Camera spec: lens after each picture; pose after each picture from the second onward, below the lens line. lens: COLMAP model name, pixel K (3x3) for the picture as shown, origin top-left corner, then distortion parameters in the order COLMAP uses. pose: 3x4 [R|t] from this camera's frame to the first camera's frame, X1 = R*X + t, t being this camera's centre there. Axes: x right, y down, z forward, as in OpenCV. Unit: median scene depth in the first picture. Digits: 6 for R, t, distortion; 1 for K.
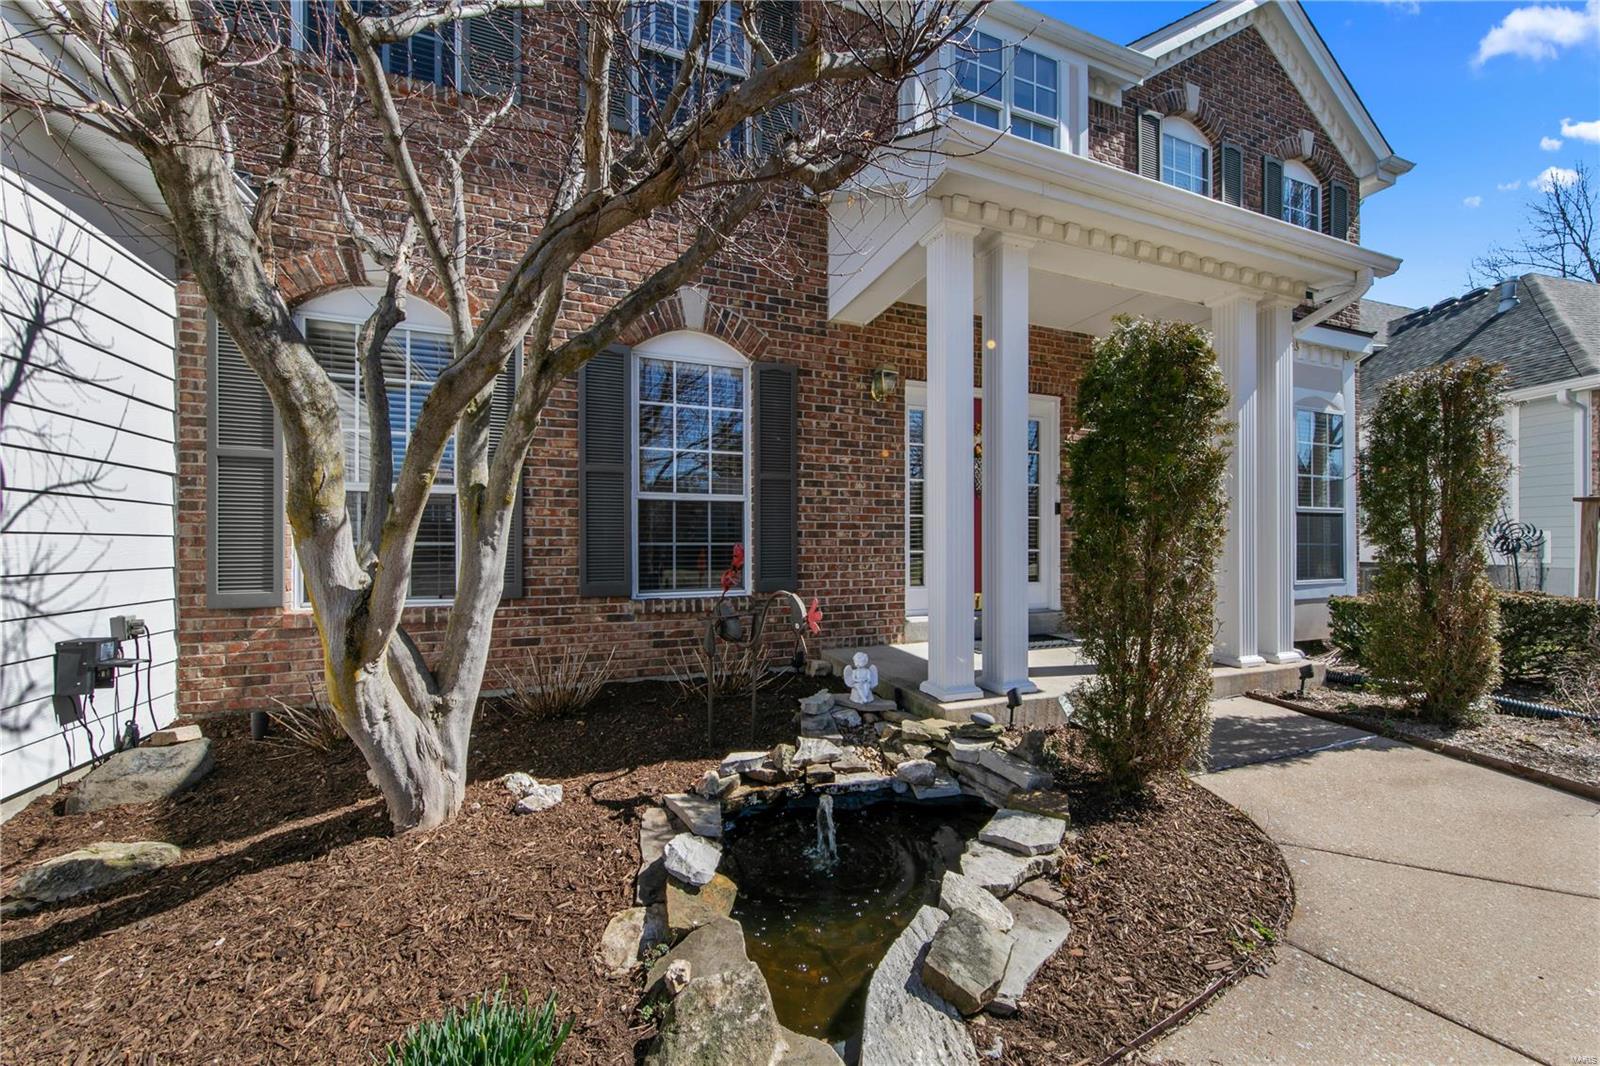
lens RADIAL K [[582.9, 0, 796.5], [0, 582.9, 539.9], [0, 0, 1]] dist [0.002912, 0.000598]
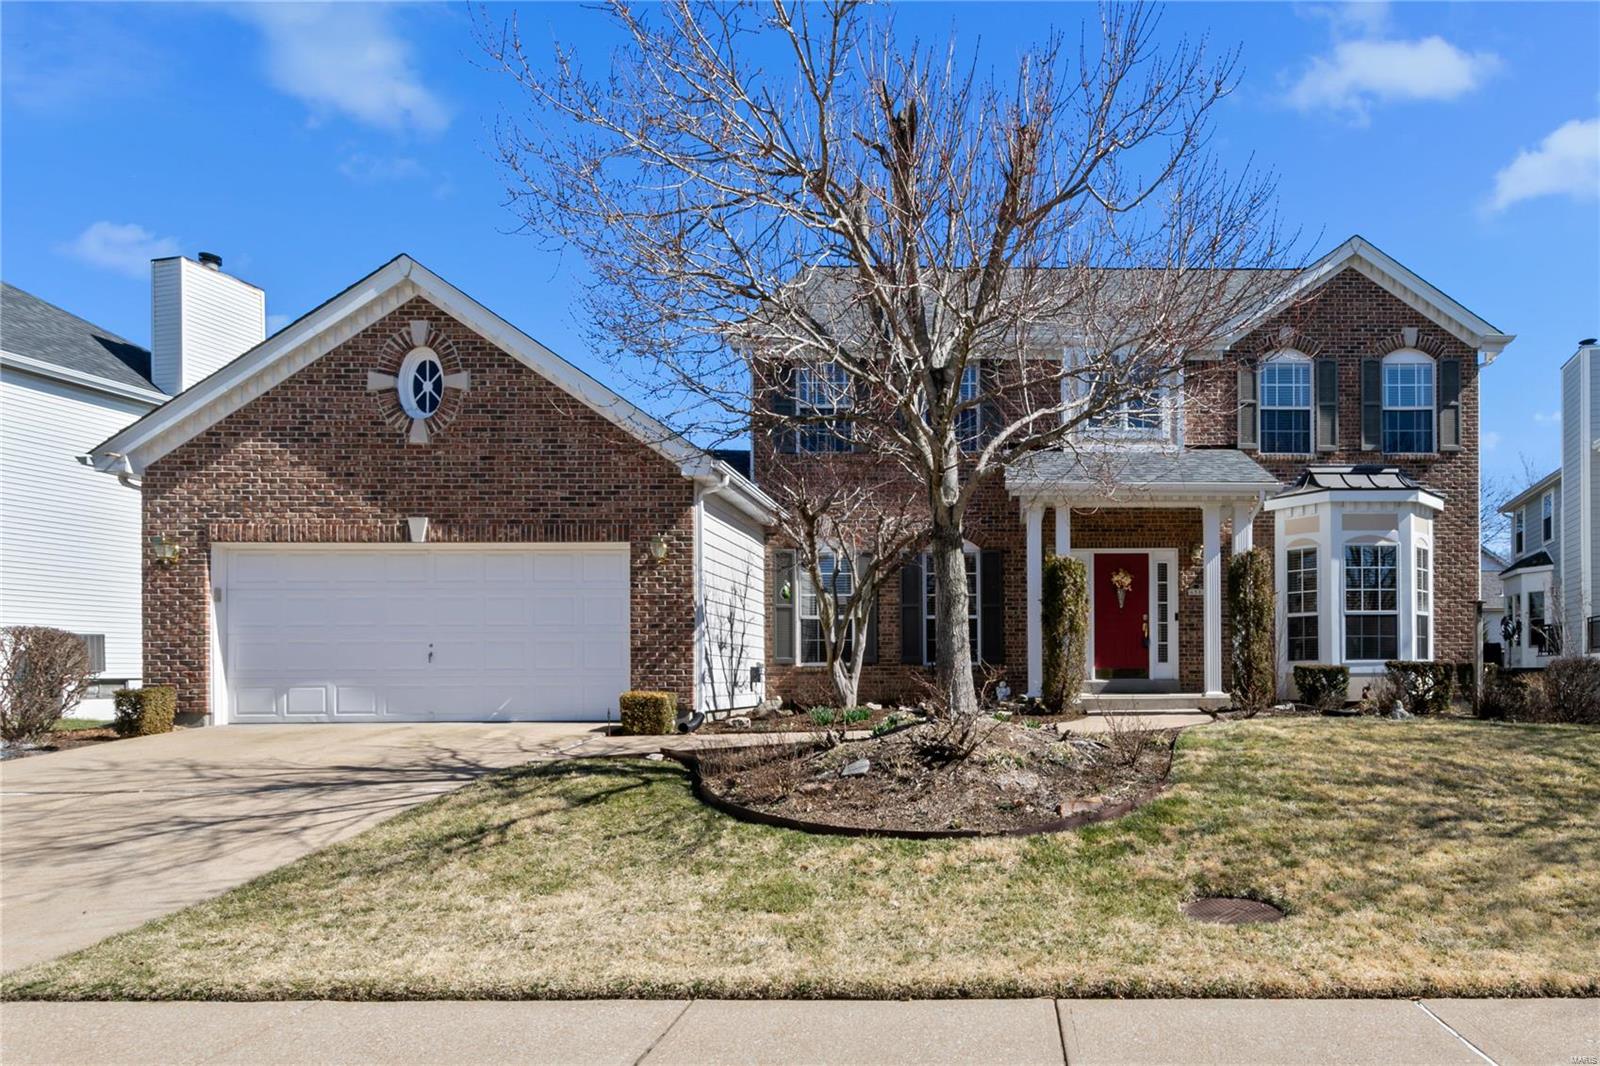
lens RADIAL K [[850.8, 0, 978.1], [0, 850.8, 667.4], [0, 0, 1]] dist [0.005726, 0.000626]
pose [[0.936219, -0.007000, -0.351348, 0.896161], [0.006330, 0.999975, -0.003056, 0.106320], [0.351361, 0.000637, 0.936240, -1.660553]]
